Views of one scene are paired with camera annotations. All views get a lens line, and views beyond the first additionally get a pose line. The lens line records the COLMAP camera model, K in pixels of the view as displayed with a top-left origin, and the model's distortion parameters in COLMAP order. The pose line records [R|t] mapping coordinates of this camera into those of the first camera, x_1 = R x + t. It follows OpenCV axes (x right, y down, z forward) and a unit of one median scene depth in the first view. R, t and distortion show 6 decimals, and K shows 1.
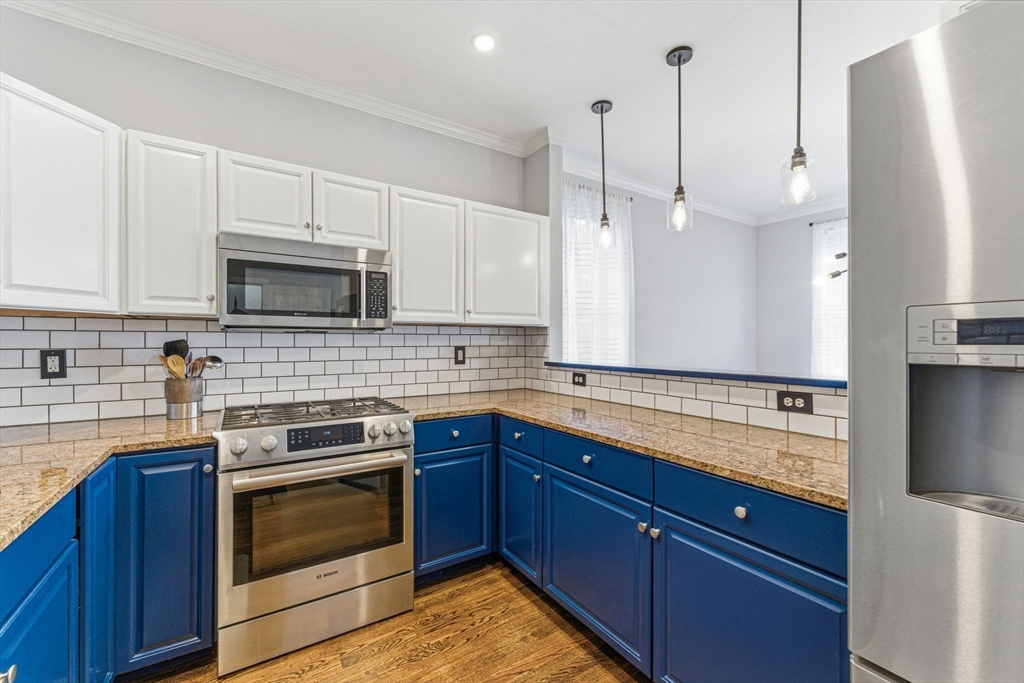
lens RADIAL K [[416.8, 0, 508.3], [0, 416.8, 341.3], [0, 0, 1]] dist [-0.000376, -0.000085]
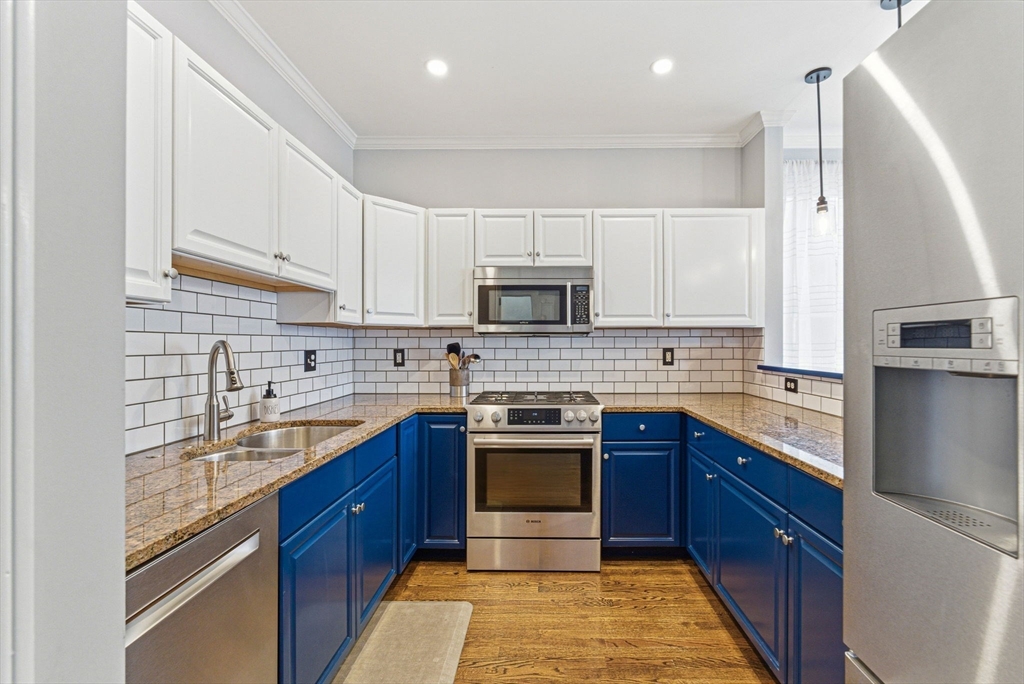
lens RADIAL K [[416.8, 0, 511.6], [0, 416.8, 342.5], [0, 0, 1]] dist [-0.000376, -0.000085]
pose [[0.819059, -0.003395, -0.573700, 0.229196], [0.002762, 0.999994, -0.001974, -0.001308], [0.573703, 0.000032, 0.819063, -0.099269]]
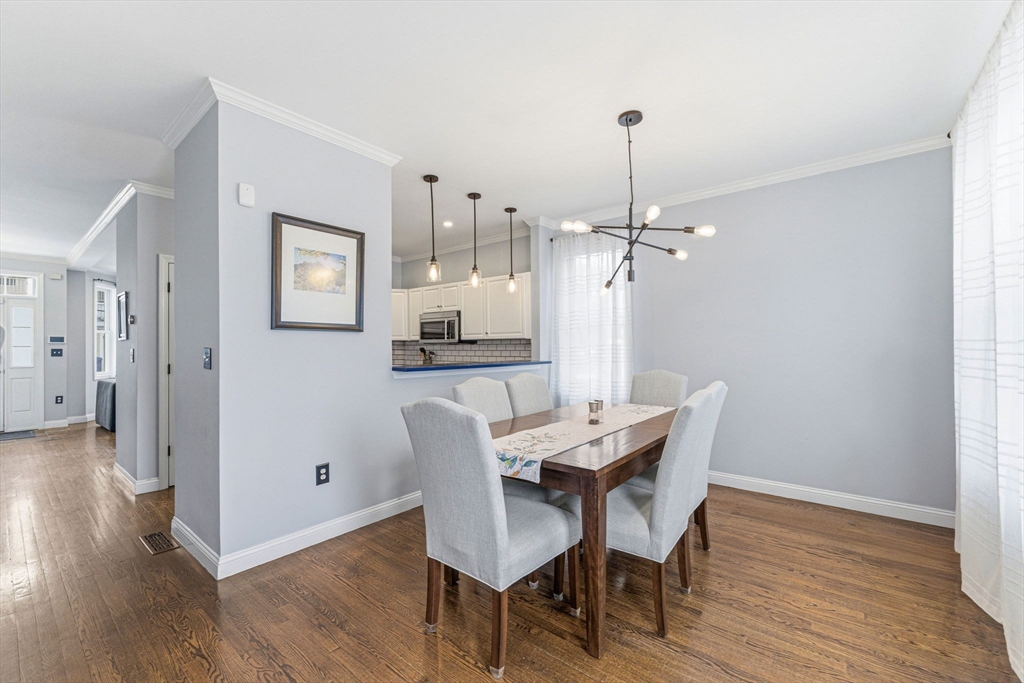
lens RADIAL K [[416.8, 0, 508.9], [0, 416.8, 345.5], [0, 0, 1]] dist [-0.000376, -0.000085]
pose [[0.303971, -0.007156, -0.952655, 2.491049], [0.004650, 0.999971, -0.006027, 0.001446], [0.952670, -0.002598, 0.303995, 0.650233]]
